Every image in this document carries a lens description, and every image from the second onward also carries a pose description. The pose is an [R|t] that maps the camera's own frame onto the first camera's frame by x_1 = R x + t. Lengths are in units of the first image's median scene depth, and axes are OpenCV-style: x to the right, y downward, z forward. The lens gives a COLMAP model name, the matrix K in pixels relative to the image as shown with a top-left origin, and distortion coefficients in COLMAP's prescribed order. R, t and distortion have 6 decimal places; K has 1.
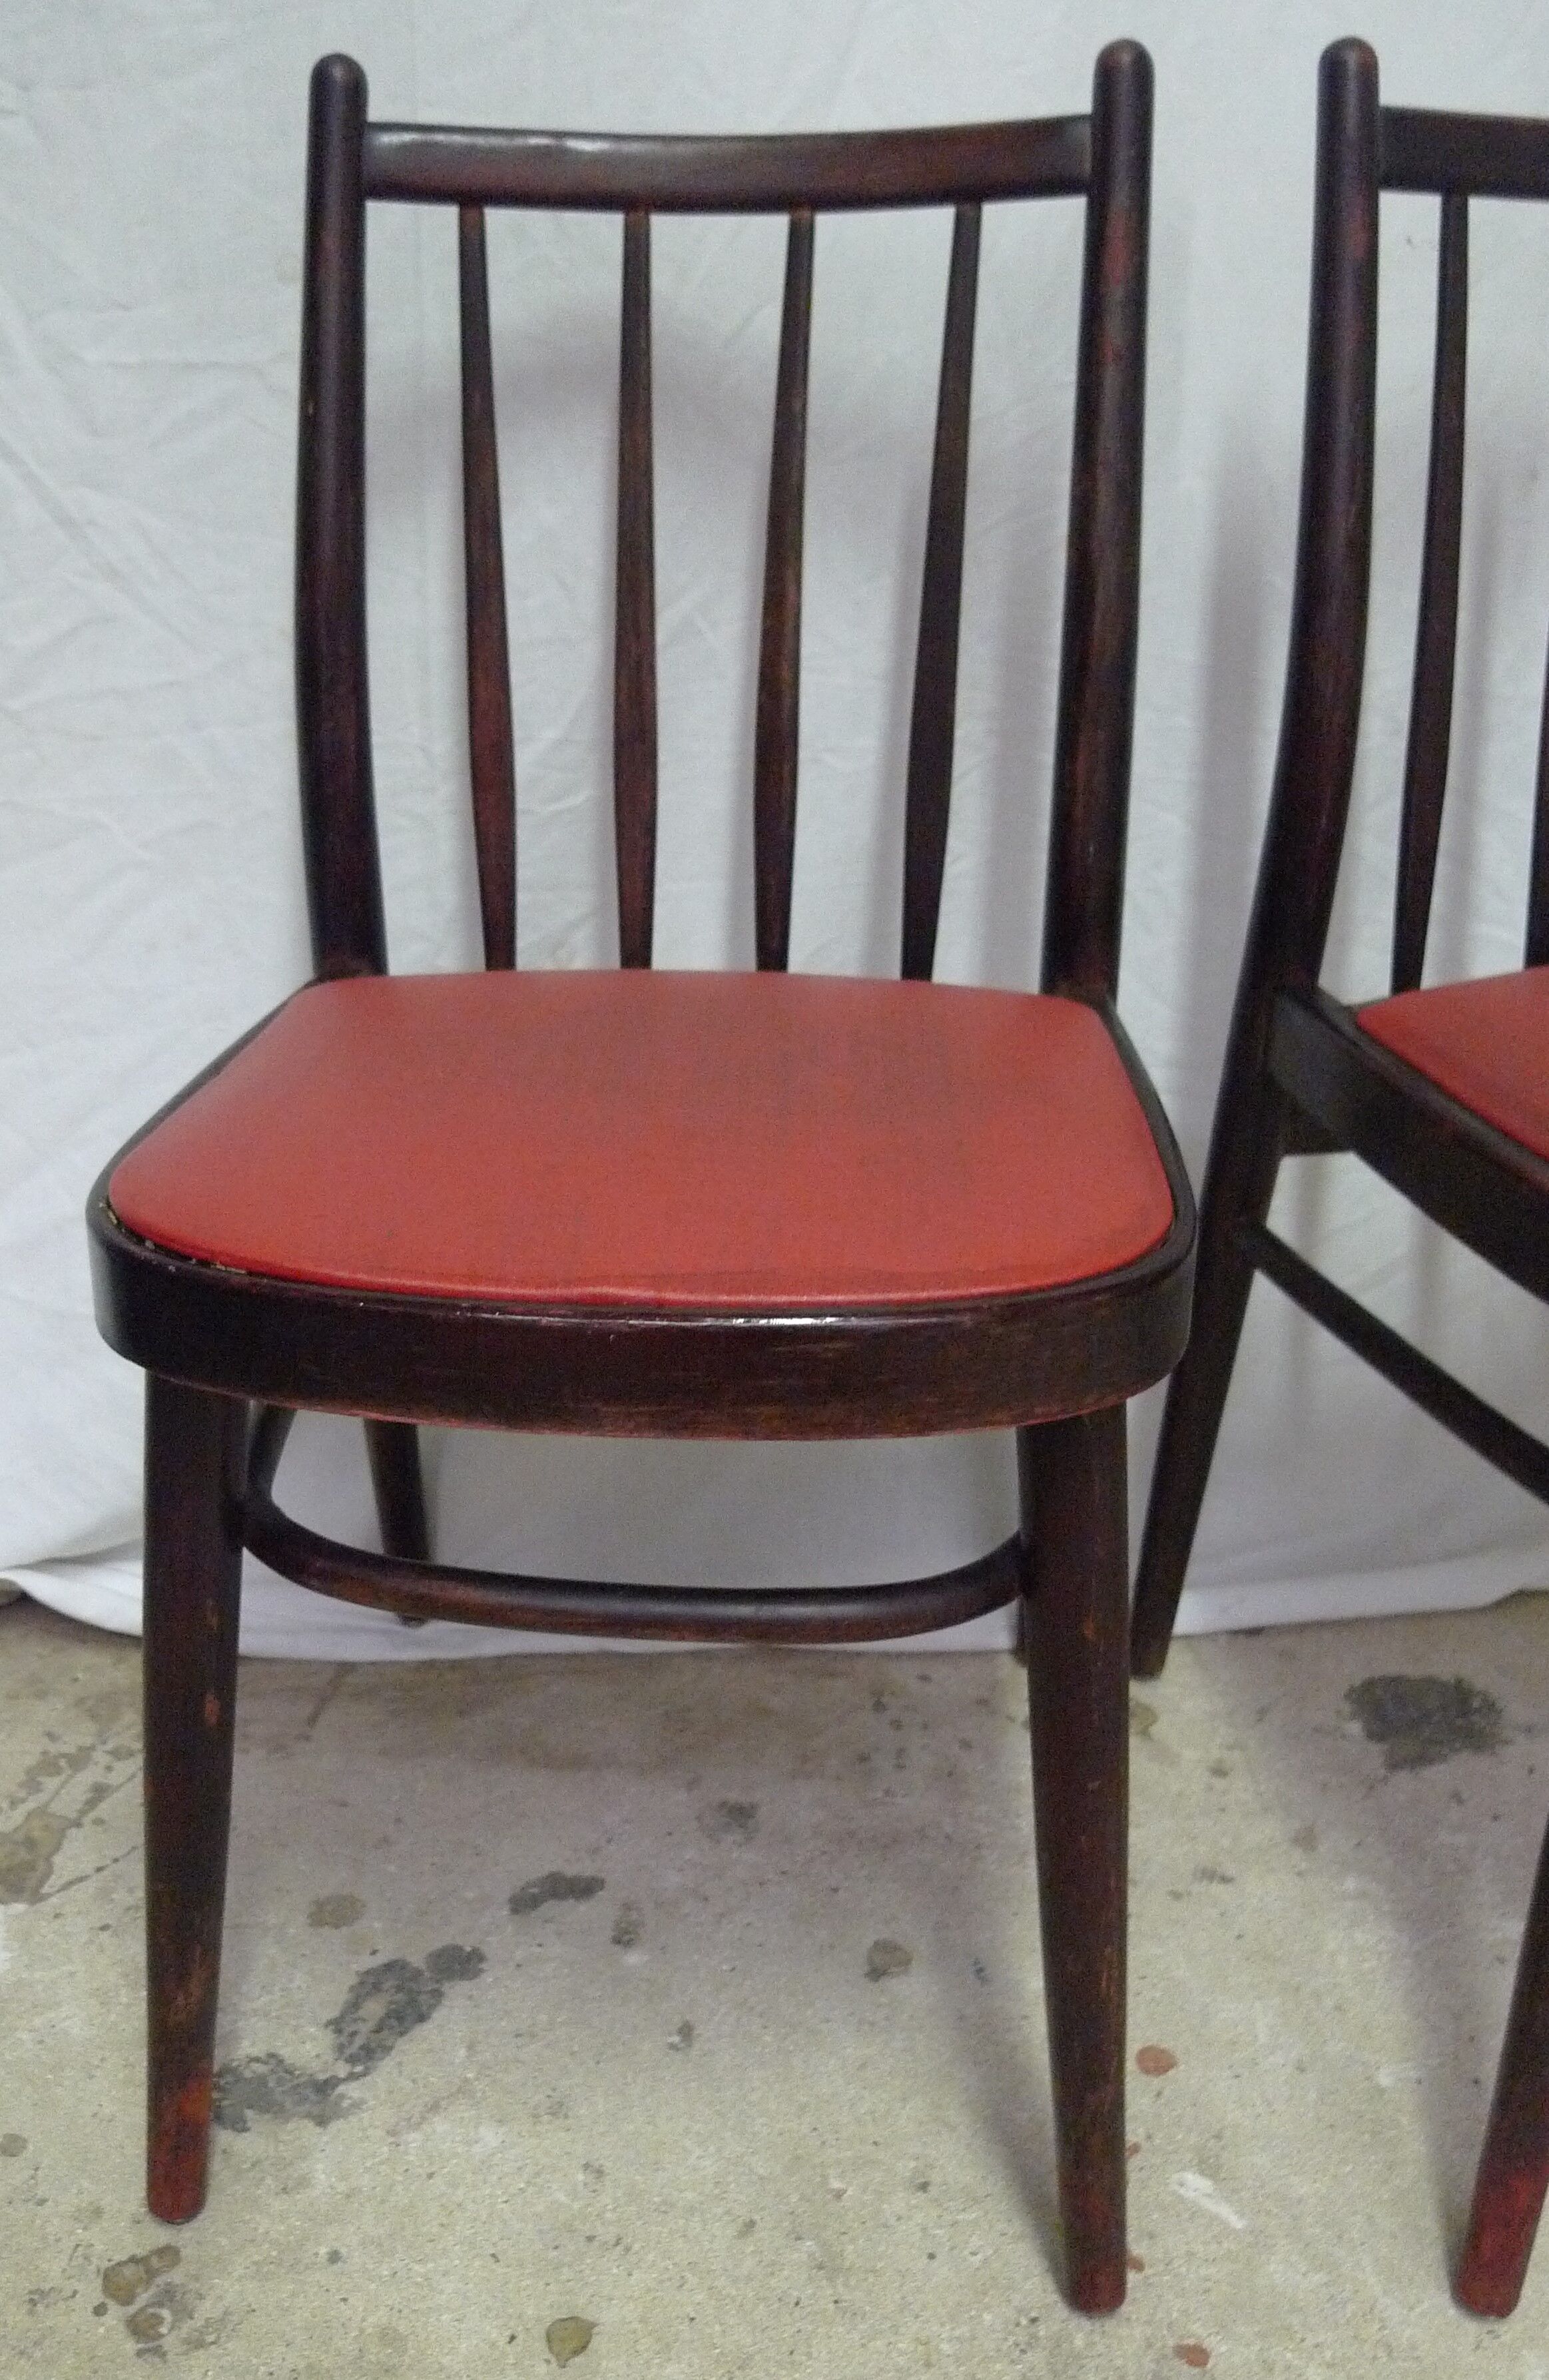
lens RADIAL K [[2222.7, 0, 681.9], [0, 2222.7, 1200.5], [0, 0, 1]] dist [-0.018767, 0.000000]
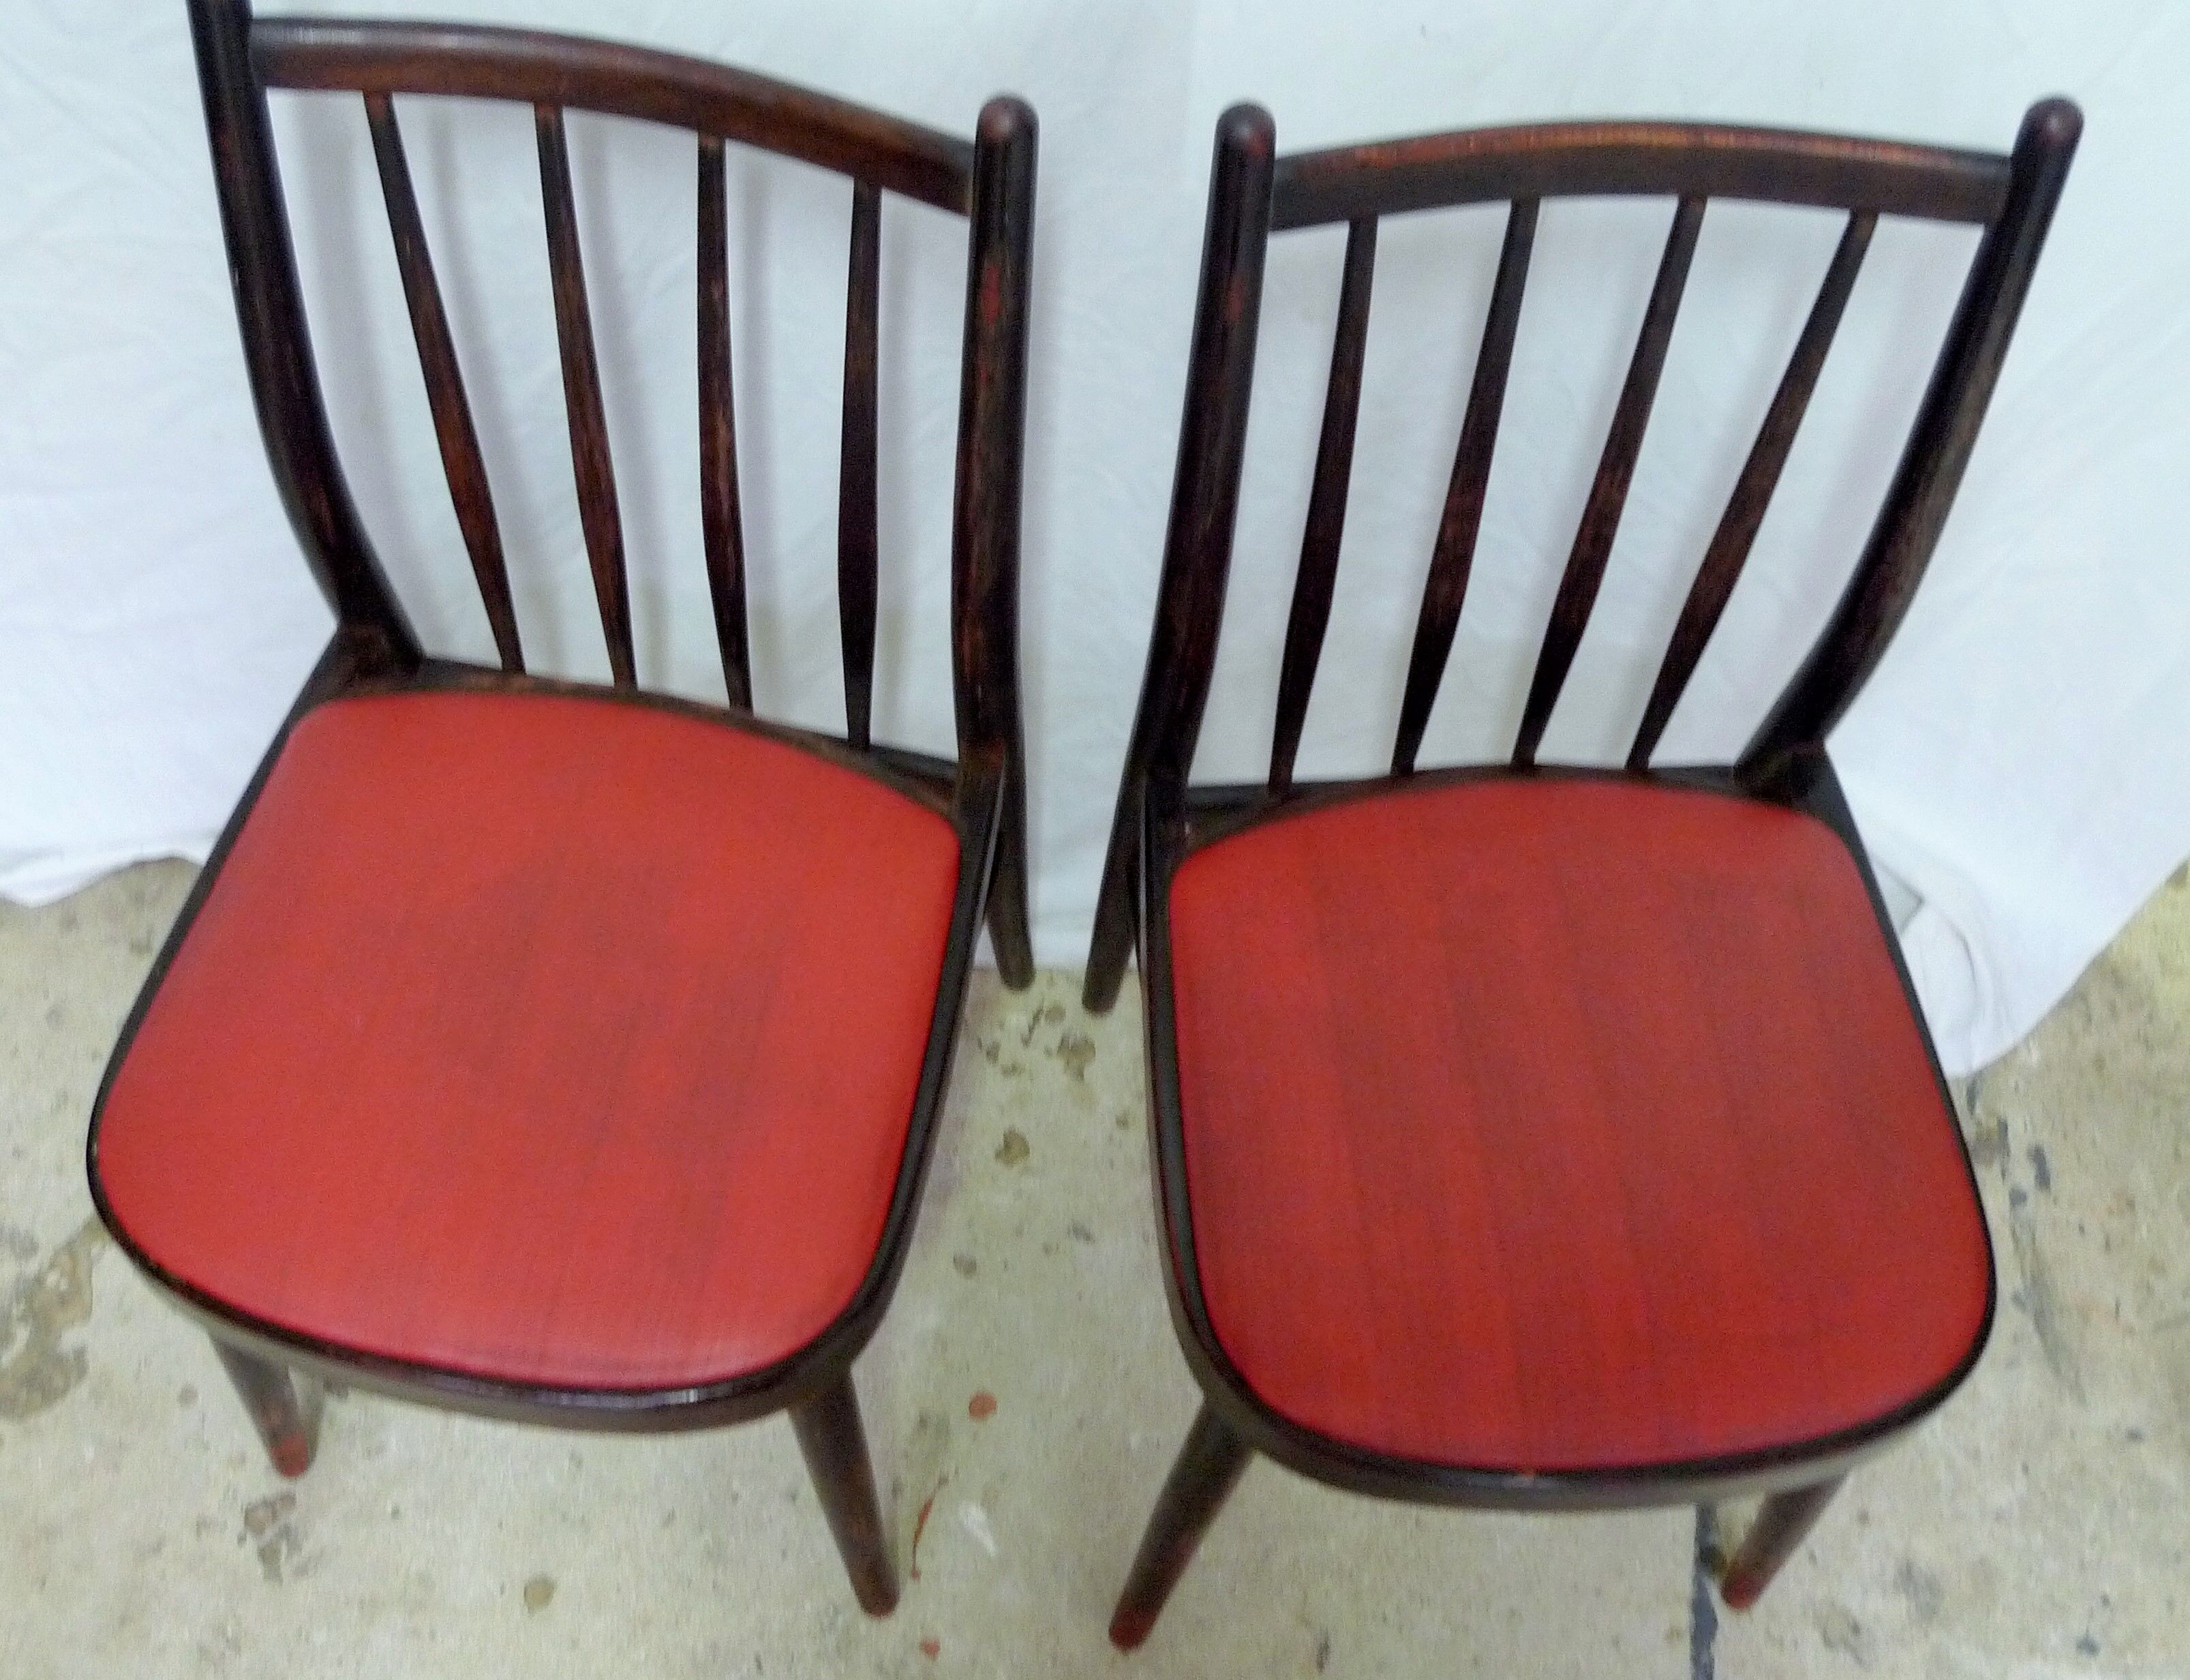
lens RADIAL K [[2282.4, 0, 1076.7], [0, 2282.4, 838.4], [0, 0, 1]] dist [-0.007608, 0.000000]
pose [[0.994899, 0.100858, -0.001886, 0.242479], [-0.081313, 0.812878, 0.576730, -0.770236], [0.059701, -0.573635, 0.816933, 0.010588]]
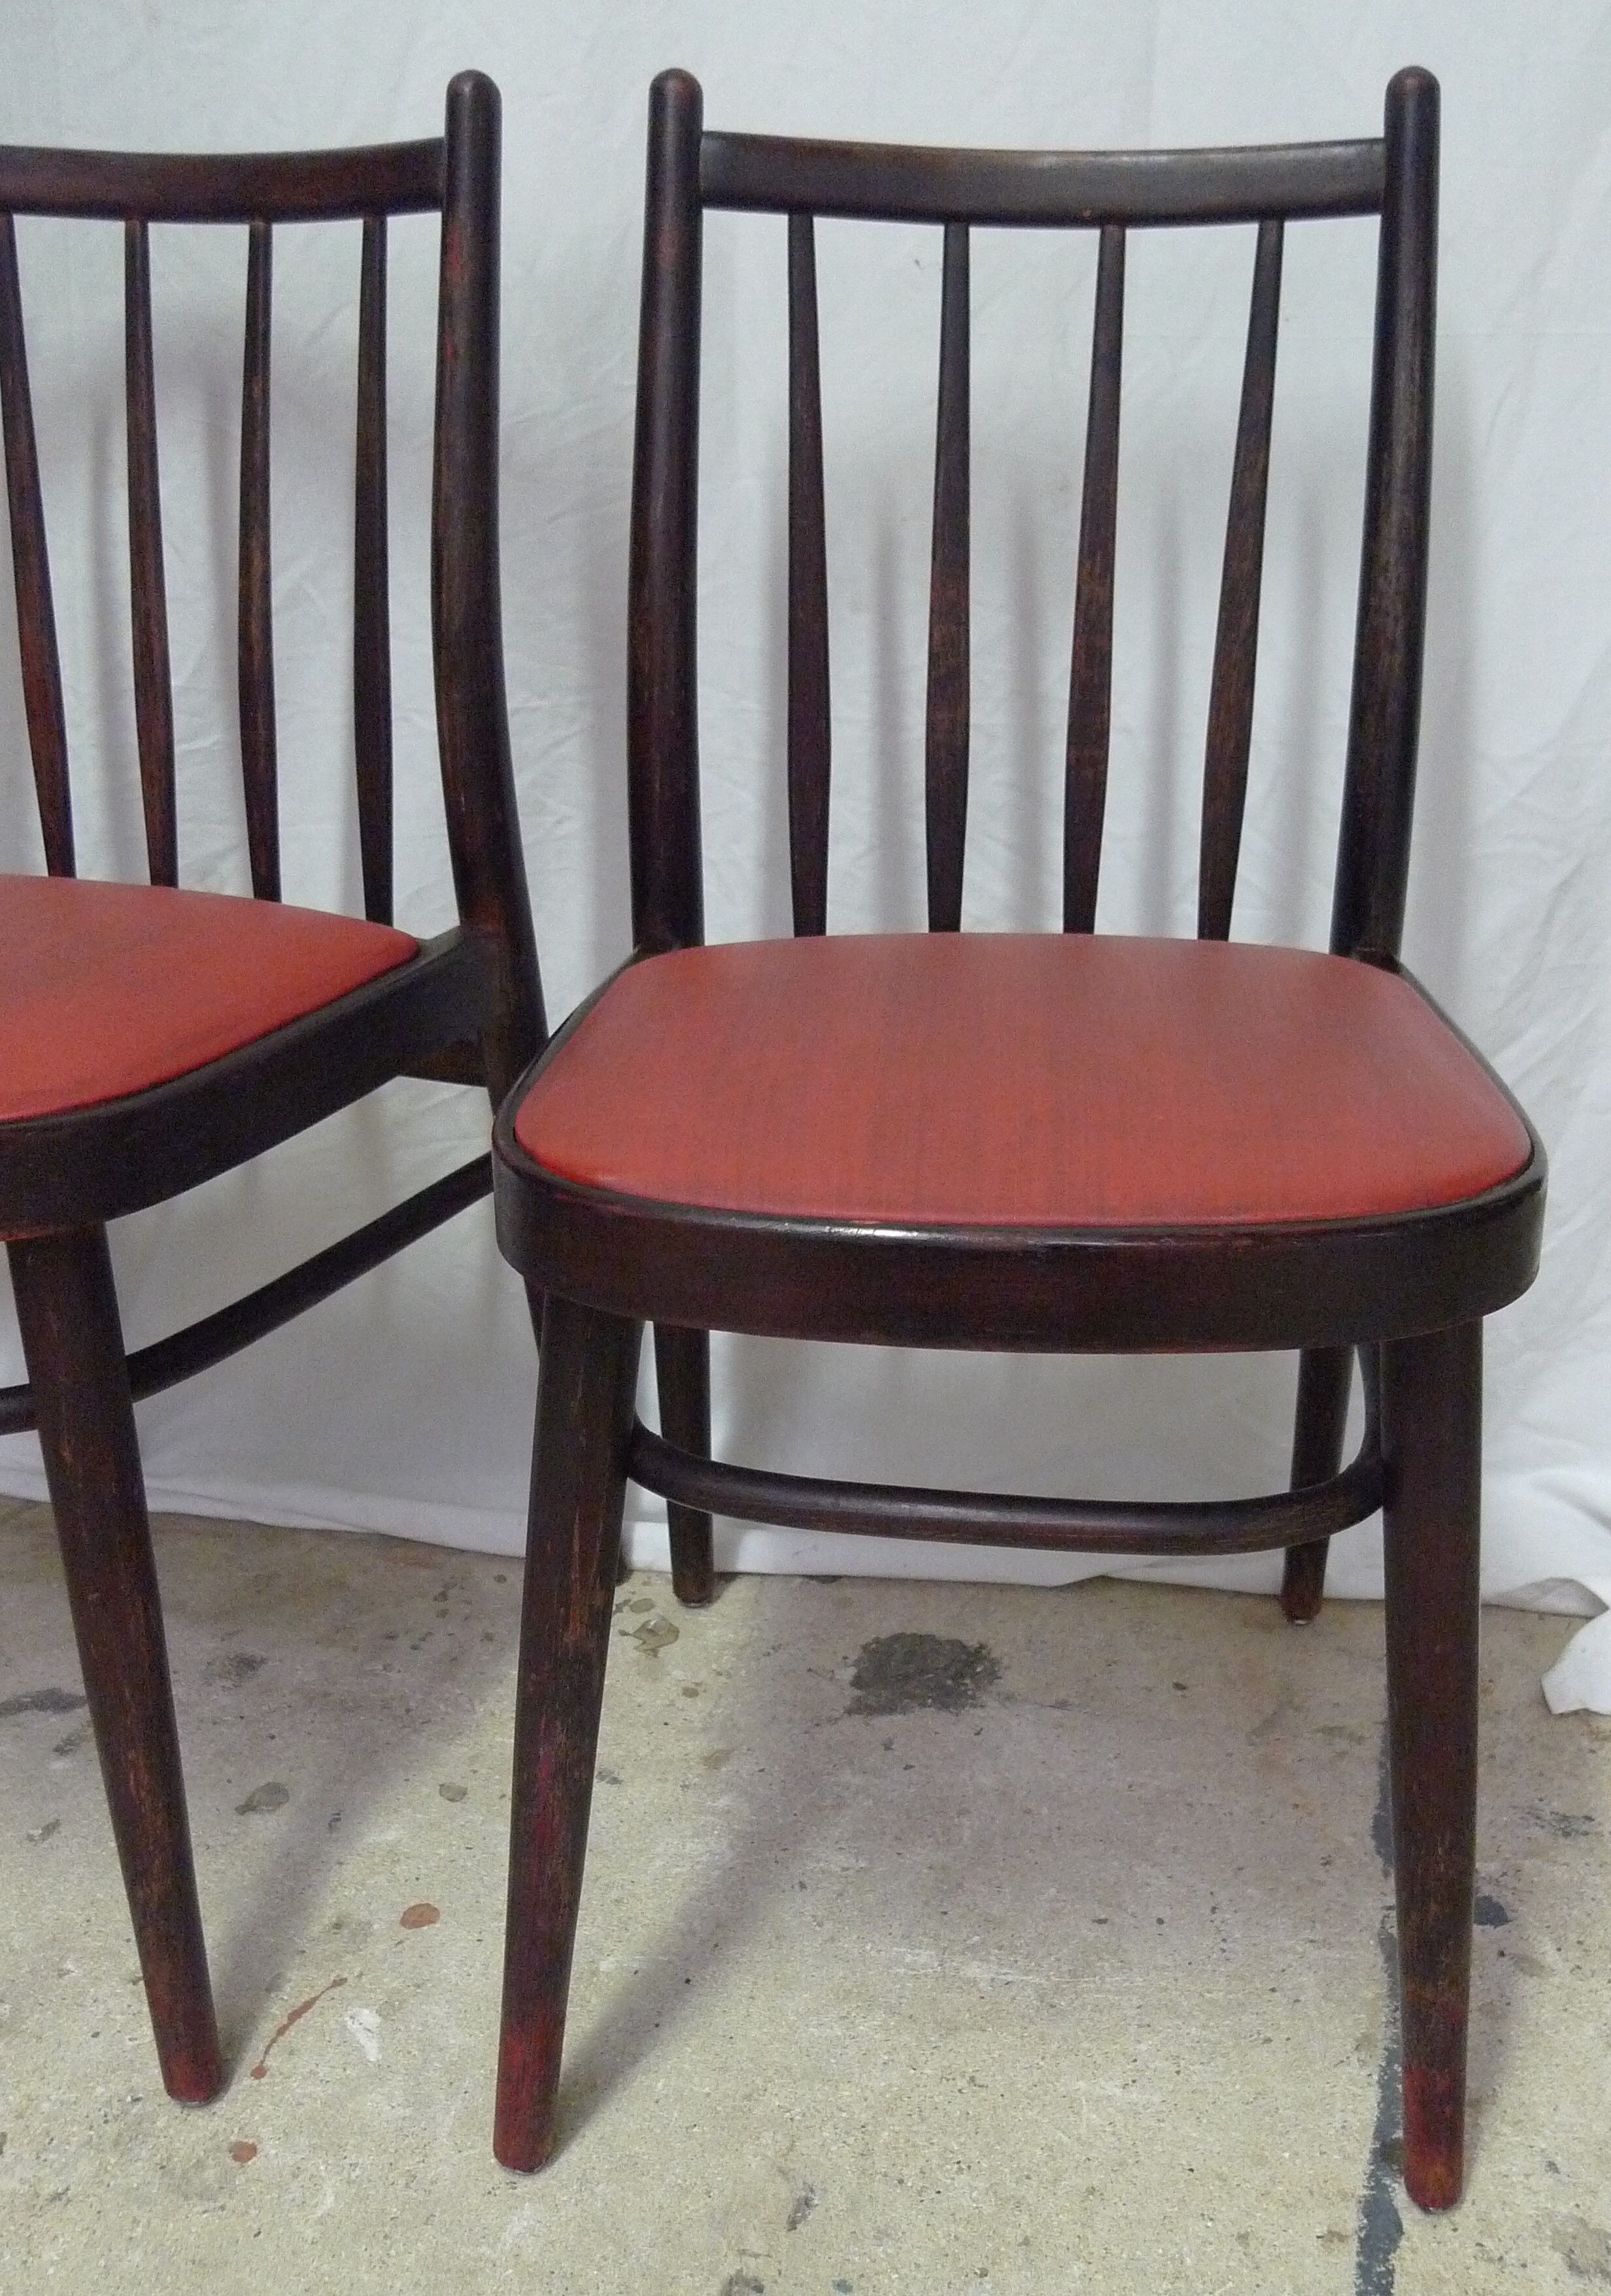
lens RADIAL K [[2236.6, 0, 880.5], [0, 2236.6, 1154.2], [0, 0, 1]] dist [0.010787, 0.000000]
pose [[0.977702, 0.094308, -0.187627, 0.609648], [-0.099105, 0.994943, -0.016328, 0.013467], [0.185138, 0.034559, 0.982105, -0.047830]]
